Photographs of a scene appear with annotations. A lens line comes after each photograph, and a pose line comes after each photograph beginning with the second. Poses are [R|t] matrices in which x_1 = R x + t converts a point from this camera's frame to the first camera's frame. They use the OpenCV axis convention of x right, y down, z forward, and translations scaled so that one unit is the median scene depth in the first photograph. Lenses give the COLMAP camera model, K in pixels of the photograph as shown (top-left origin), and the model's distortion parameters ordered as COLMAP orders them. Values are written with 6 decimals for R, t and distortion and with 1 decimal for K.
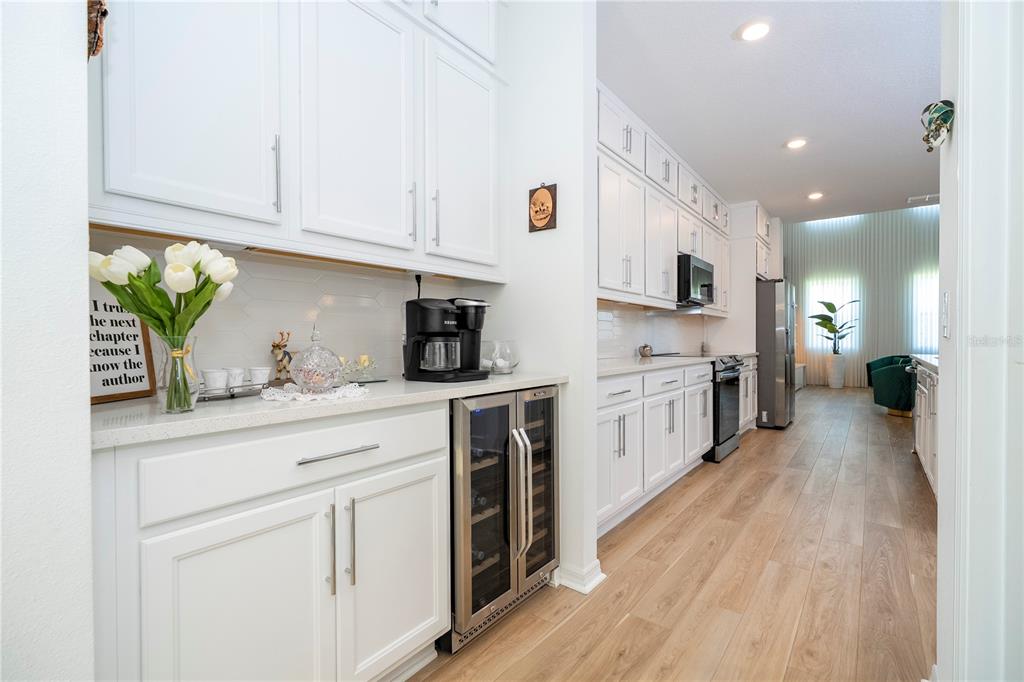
lens RADIAL K [[459.0, 0, 521.1], [0, 459.0, 344.3], [0, 0, 1]] dist [-0.005206, 0.001247]
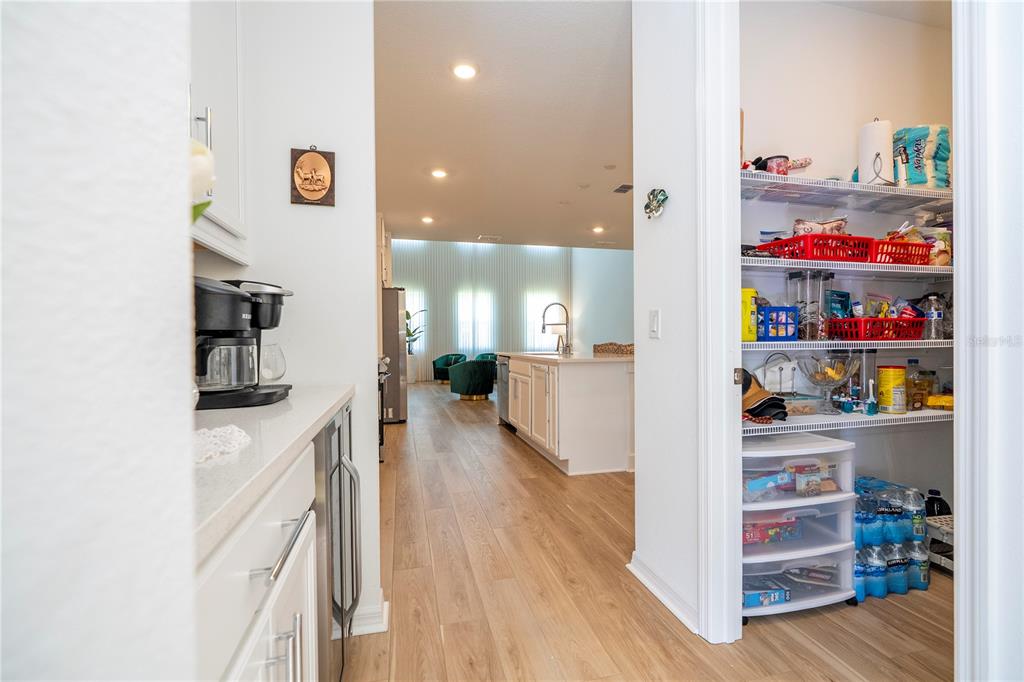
lens RADIAL K [[459.0, 0, 518.2], [0, 459.0, 341.9], [0, 0, 1]] dist [-0.005206, 0.001247]
pose [[0.617318, -0.007806, 0.786675, -0.246038], [0.018845, 0.999811, -0.004868, 0.000352], [-0.786488, 0.017830, 0.617349, 0.157501]]
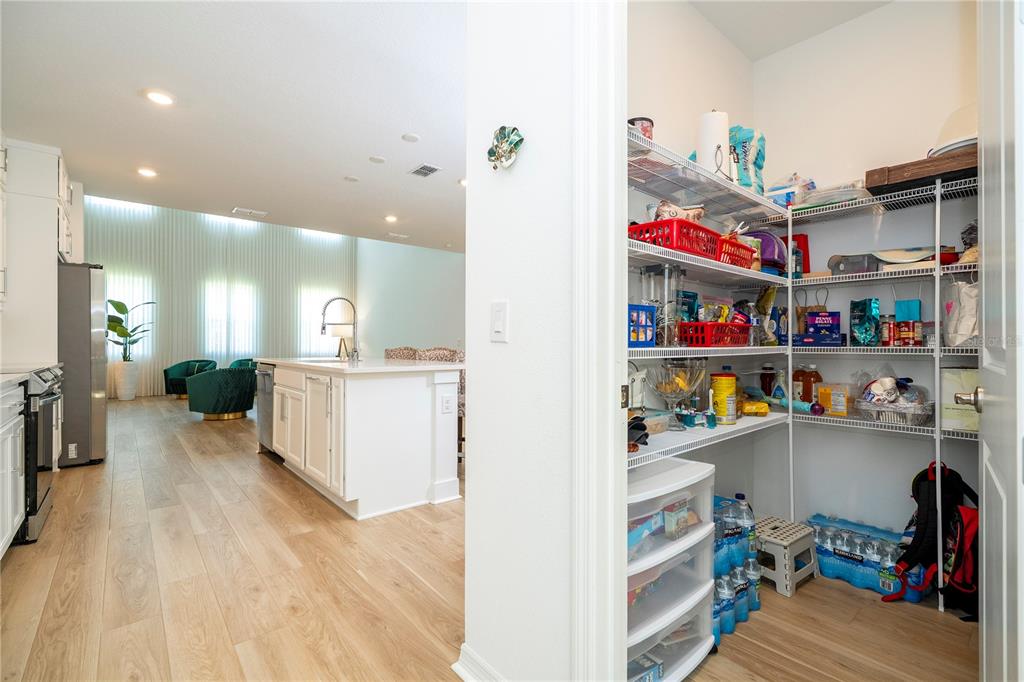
lens RADIAL K [[459.0, 0, 518.1], [0, 459.0, 342.1], [0, 0, 1]] dist [-0.005206, 0.001247]
pose [[0.203231, 0.003277, 0.979125, -0.060071], [0.012820, 0.999900, -0.006008, -0.001310], [-0.979047, 0.013774, 0.203169, 0.294018]]
